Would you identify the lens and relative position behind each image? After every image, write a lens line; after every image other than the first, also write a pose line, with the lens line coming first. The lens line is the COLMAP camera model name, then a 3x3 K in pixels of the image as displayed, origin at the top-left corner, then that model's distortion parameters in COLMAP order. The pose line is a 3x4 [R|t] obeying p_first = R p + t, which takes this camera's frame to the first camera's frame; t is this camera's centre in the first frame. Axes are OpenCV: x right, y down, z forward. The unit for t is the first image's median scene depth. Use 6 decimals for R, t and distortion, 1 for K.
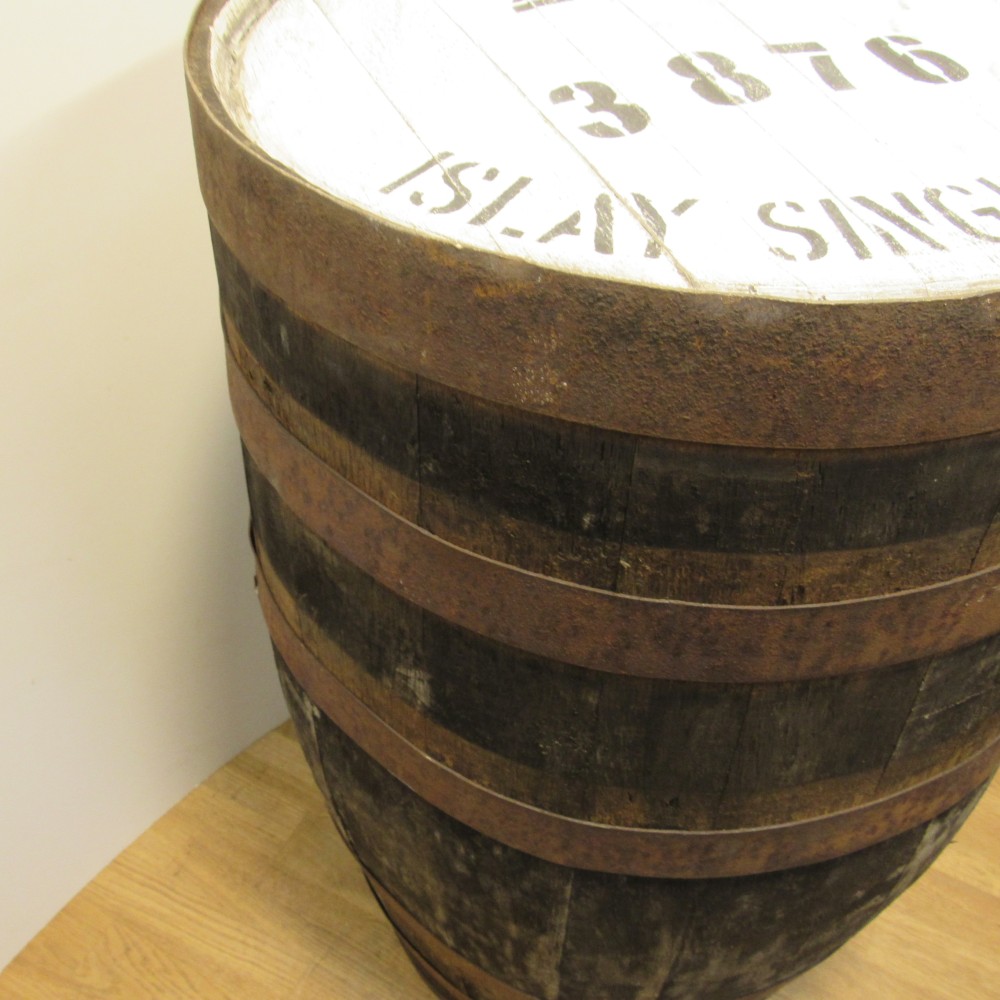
lens RADIAL K [[926.0, 0, 499.1], [0, 926.0, 511.6], [0, 0, 1]] dist [-0.027923, 0.022579]
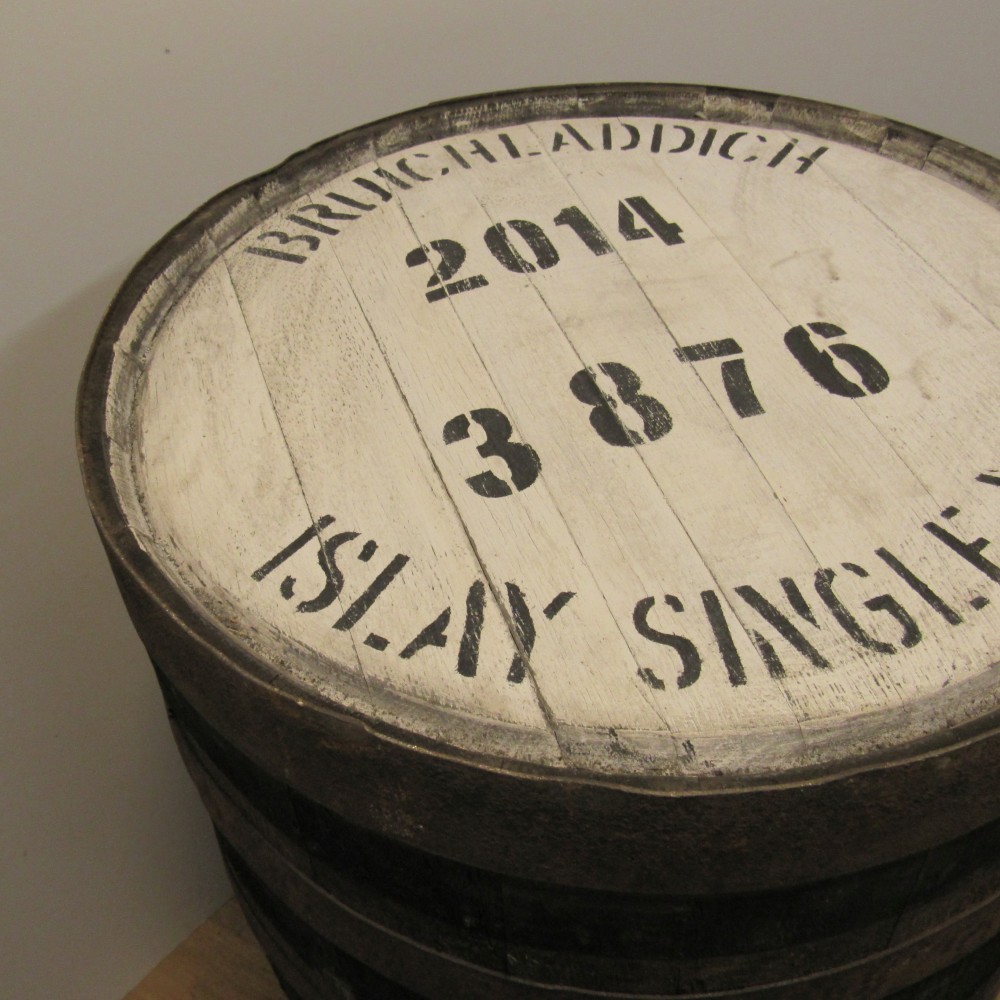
lens RADIAL K [[925.9, 0, 499.0], [0, 925.9, 524.5], [0, 0, 1]] dist [-0.017703, -0.000043]
pose [[0.998510, -0.021408, -0.050186, 0.183155], [0.020668, 0.999671, -0.015213, -0.386004], [0.050495, 0.014154, 0.998624, 0.036851]]
